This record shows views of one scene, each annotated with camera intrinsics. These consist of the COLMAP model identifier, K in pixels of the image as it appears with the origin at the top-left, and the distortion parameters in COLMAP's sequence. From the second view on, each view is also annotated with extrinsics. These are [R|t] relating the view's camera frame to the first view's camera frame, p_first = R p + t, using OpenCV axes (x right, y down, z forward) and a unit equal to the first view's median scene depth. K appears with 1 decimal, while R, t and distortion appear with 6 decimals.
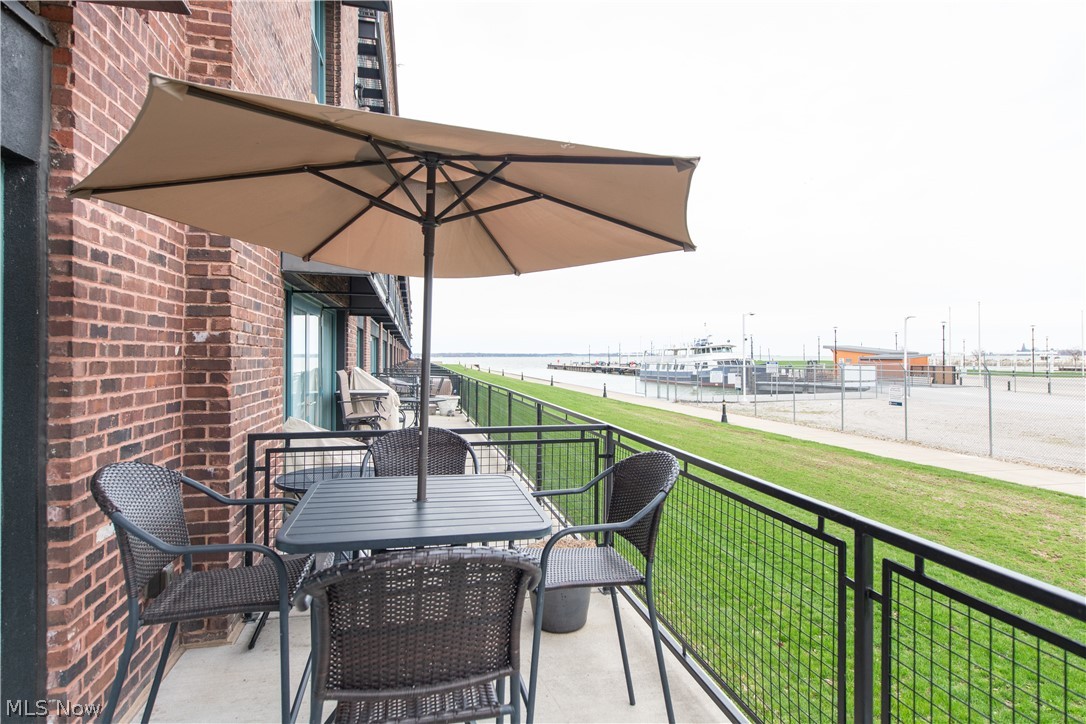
lens RADIAL K [[580.9, 0, 562.3], [0, 580.9, 347.7], [0, 0, 1]] dist [0.019357, -0.008878]
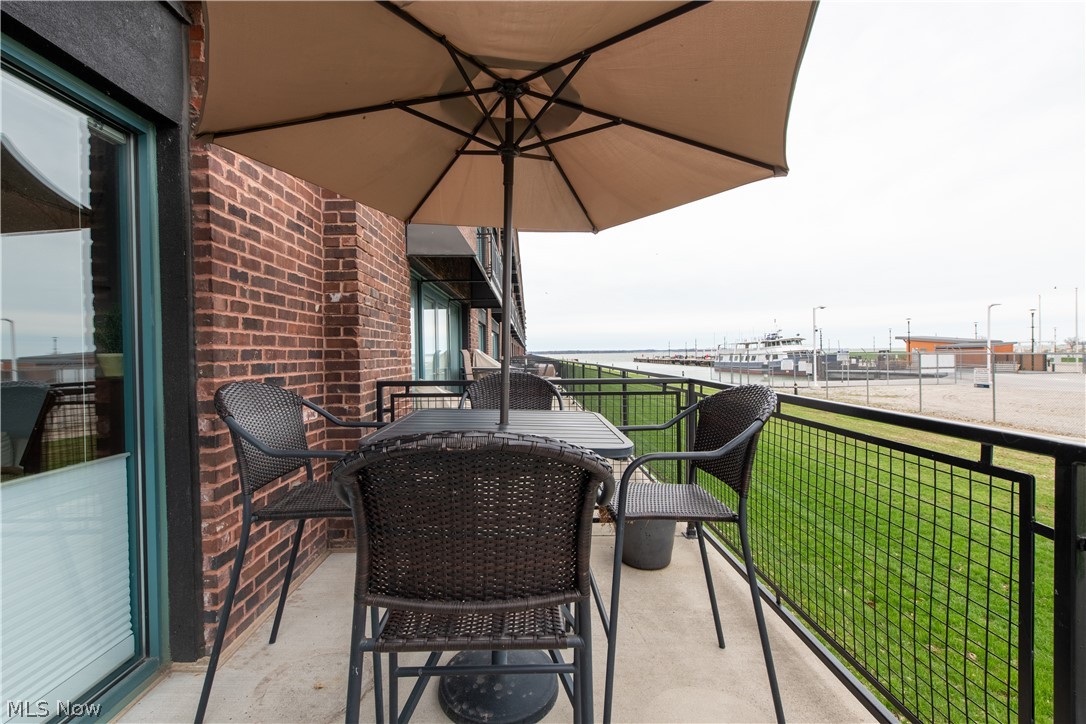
lens RADIAL K [[460.9, 0, 535.8], [0, 460.9, 357.4], [0, 0, 1]] dist [0.018224, -0.008200]
pose [[0.972394, -0.012763, -0.232995, 0.004940], [0.018116, 0.999619, 0.020848, 0.100063], [0.232640, -0.024493, 0.972254, 0.177442]]
